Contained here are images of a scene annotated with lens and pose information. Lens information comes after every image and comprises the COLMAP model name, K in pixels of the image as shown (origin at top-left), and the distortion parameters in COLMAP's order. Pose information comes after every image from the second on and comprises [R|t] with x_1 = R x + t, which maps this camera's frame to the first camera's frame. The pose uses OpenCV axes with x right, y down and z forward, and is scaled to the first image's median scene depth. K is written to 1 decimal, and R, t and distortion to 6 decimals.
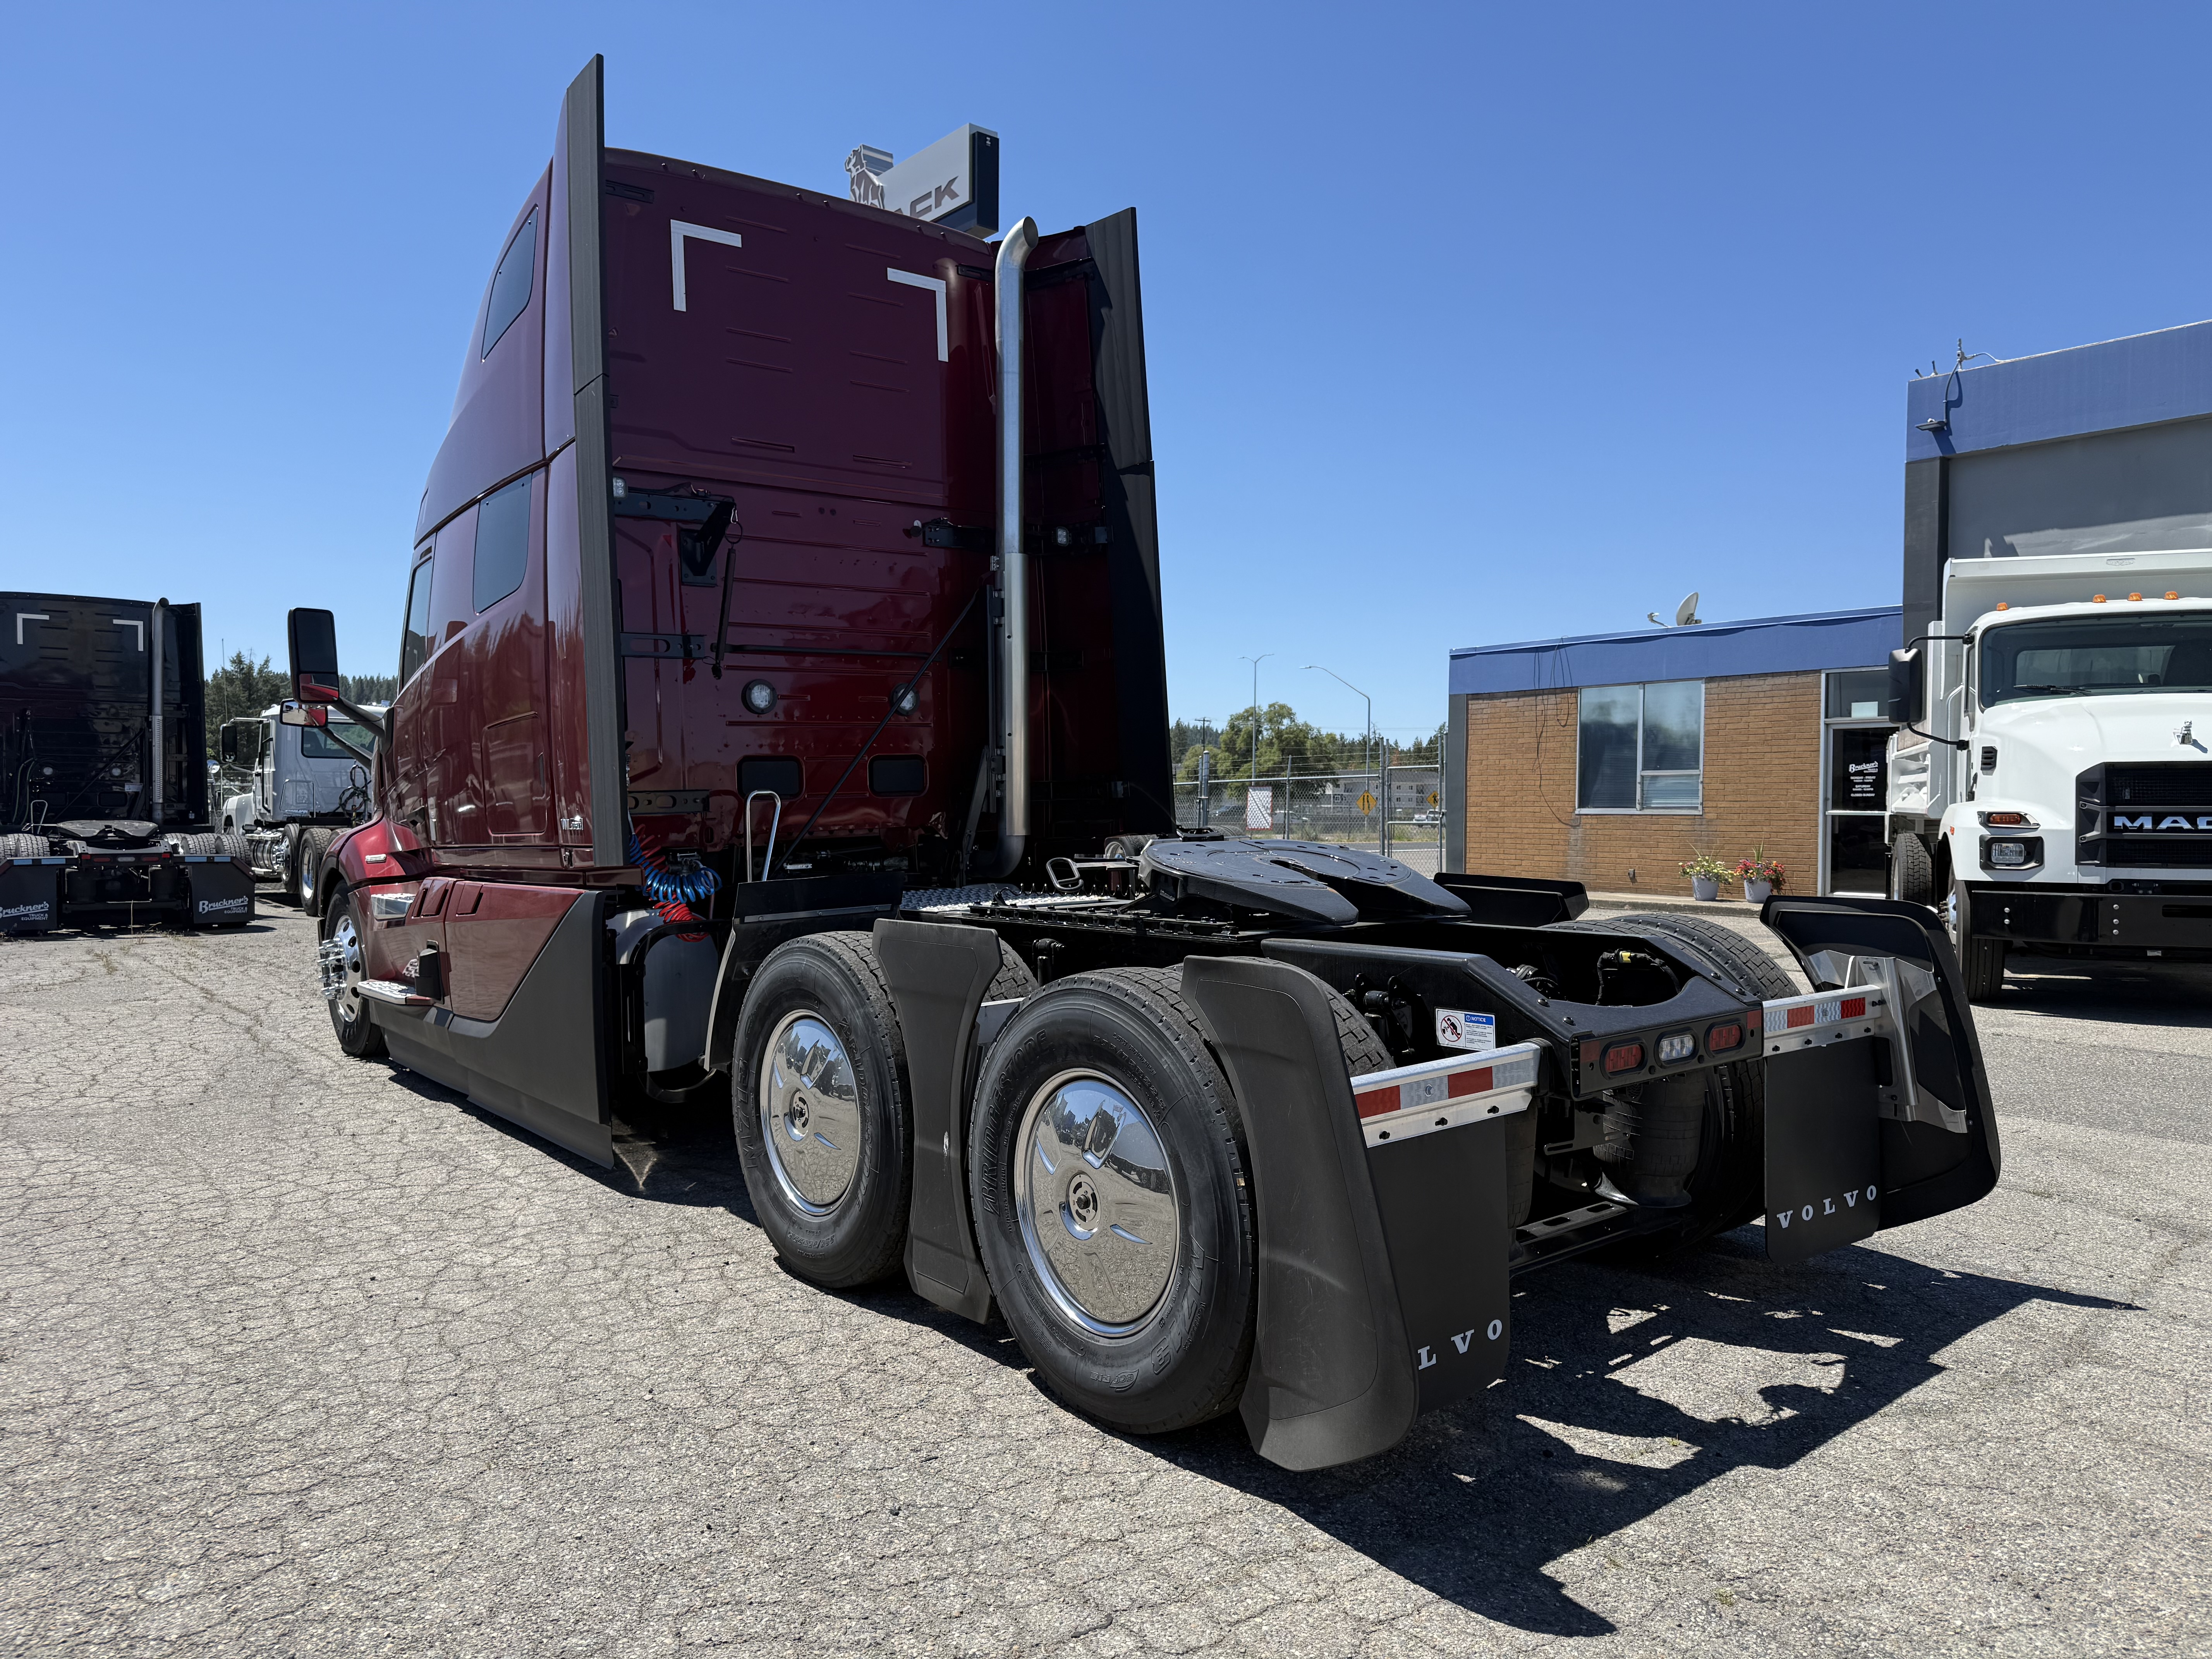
lens RADIAL K [[1546.3, 0, 1129.0], [0, 1546.3, 823.8], [0, 0, 1]] dist [0.016370, -0.016451]
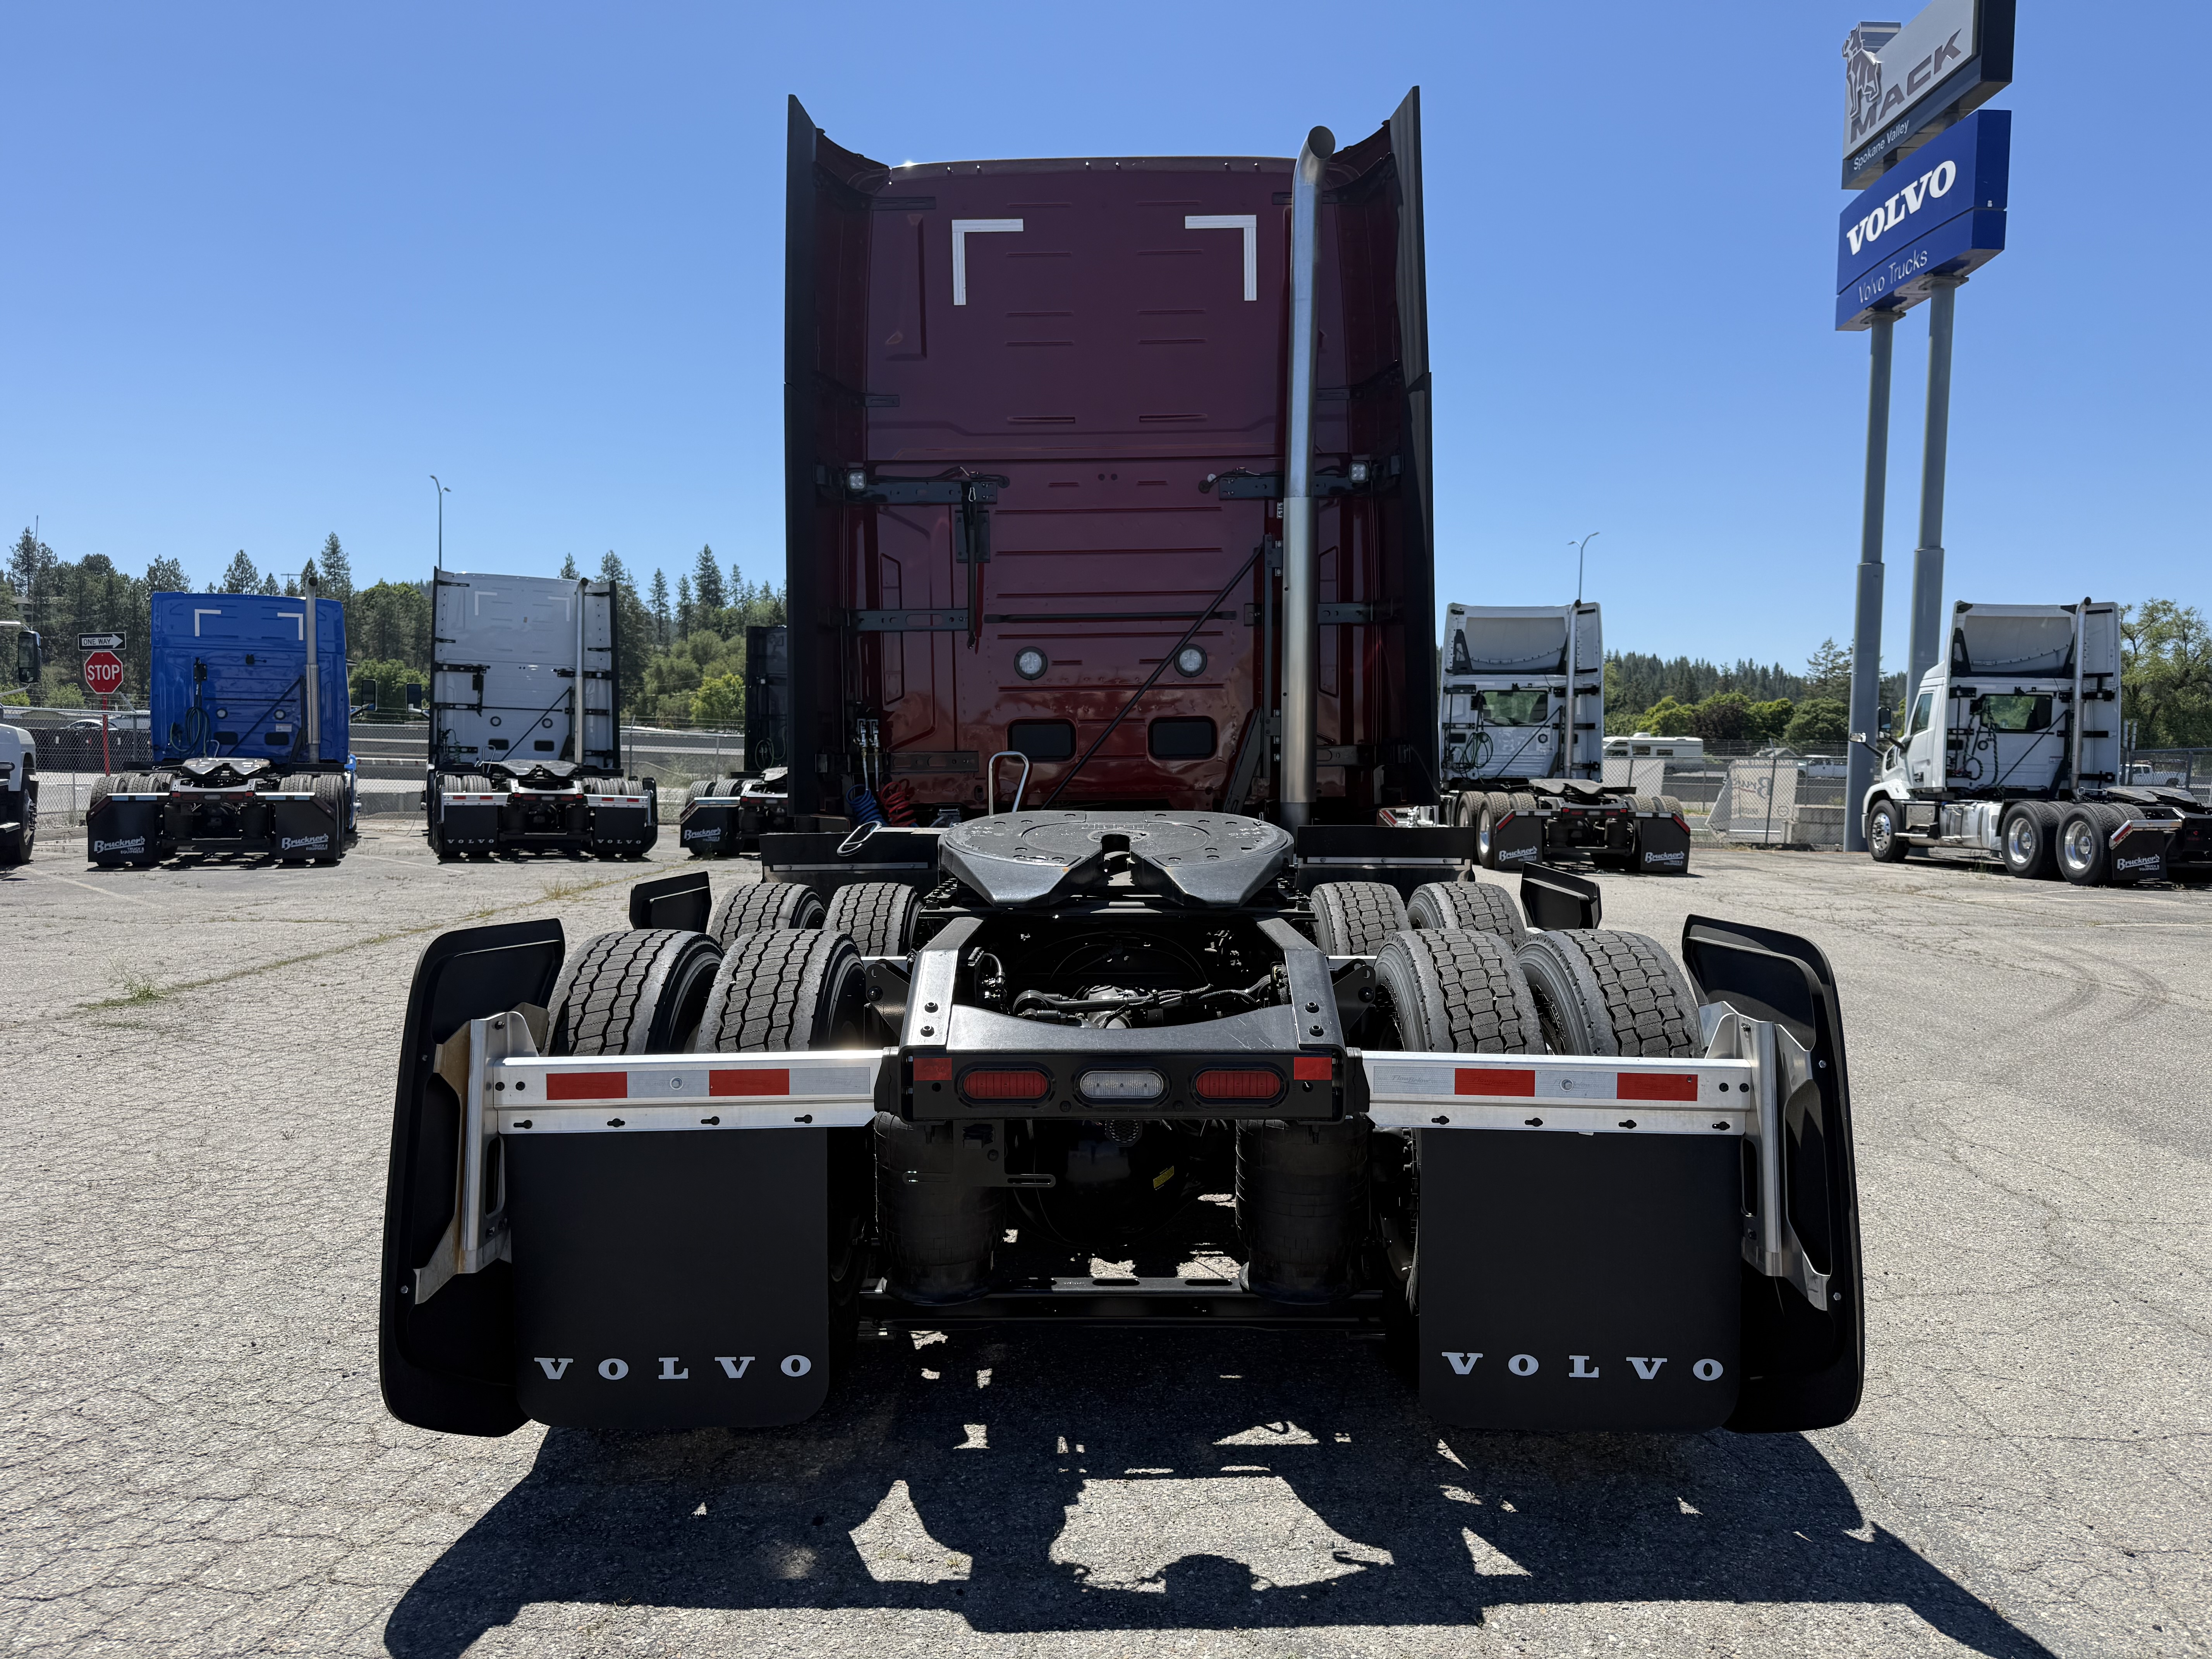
lens RADIAL K [[1546.3, 0, 1115.3], [0, 1546.3, 841.8], [0, 0, 1]] dist [0.016370, -0.016451]
pose [[0.768256, 0.043013, -0.638696, 0.757097], [-0.020392, 0.998878, 0.042741, -0.011241], [0.639817, -0.019811, 0.768272, 0.362242]]
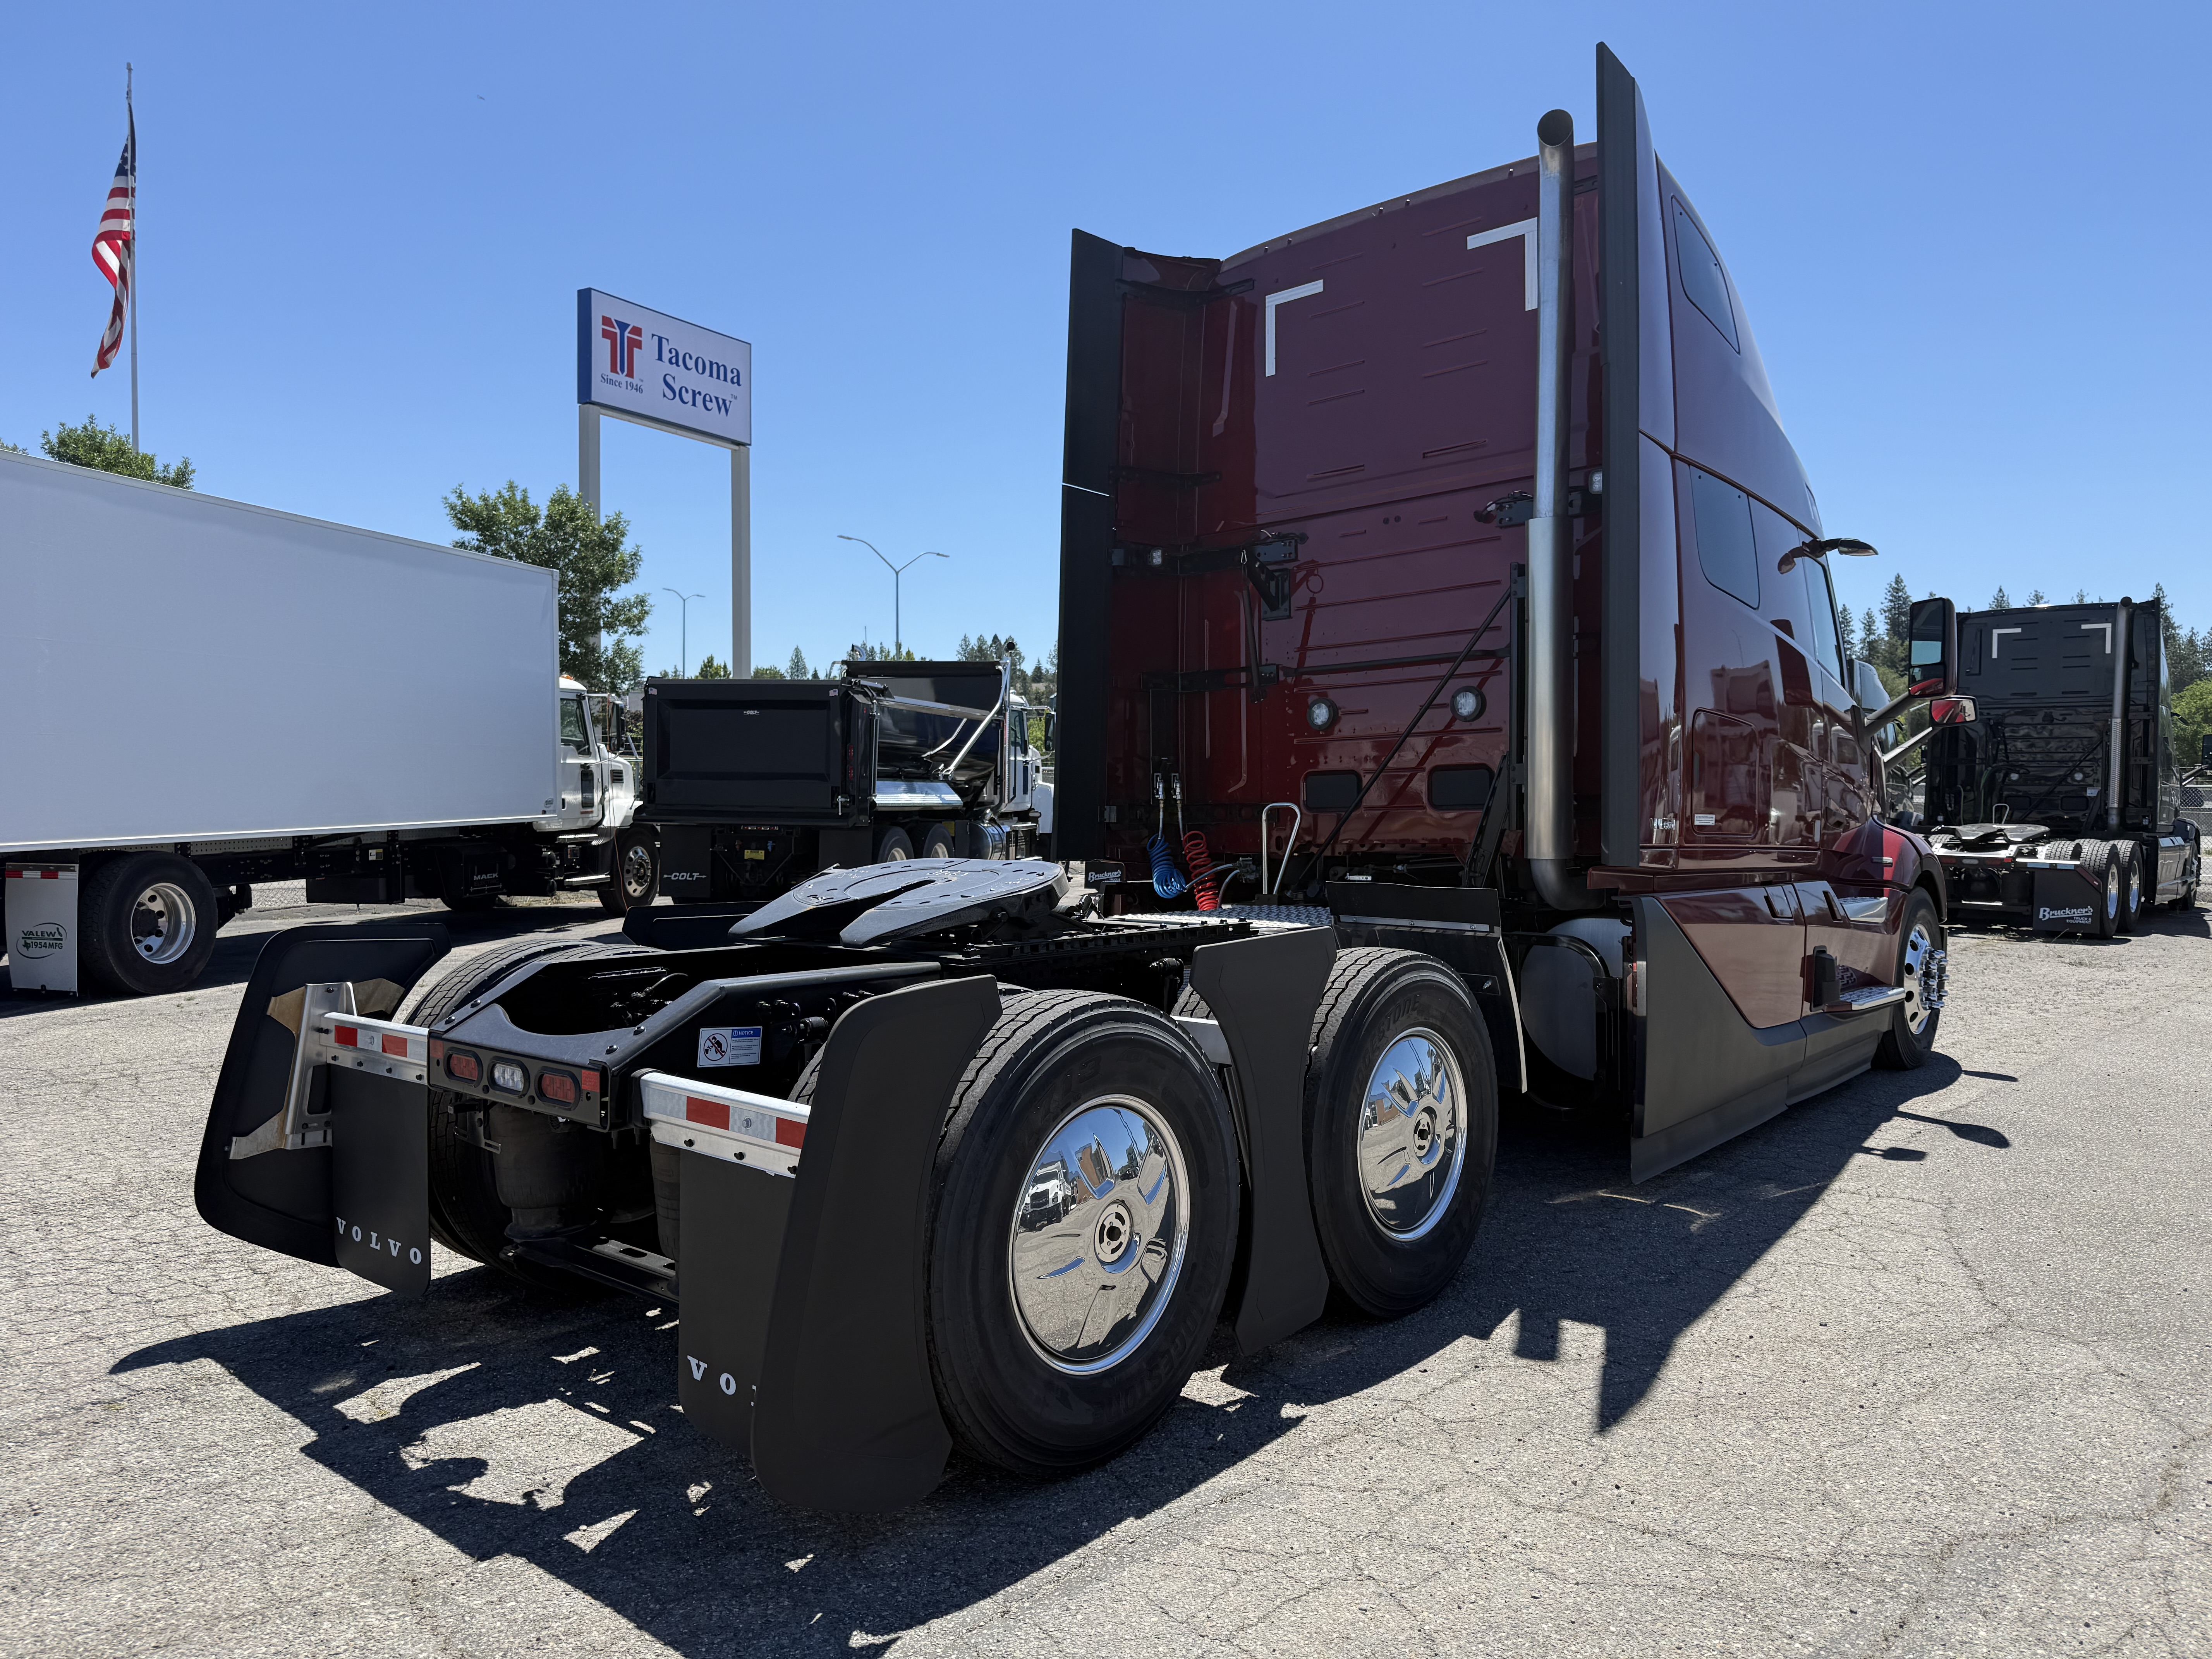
lens RADIAL K [[1546.3, 0, 1101.0], [0, 1546.3, 835.0], [0, 0, 1]] dist [0.016370, -0.016451]
pose [[0.147377, 0.024422, -0.988779, 1.232827], [-0.017421, 0.999604, 0.022093, -0.032866], [0.988927, 0.013969, 0.147745, 1.099432]]
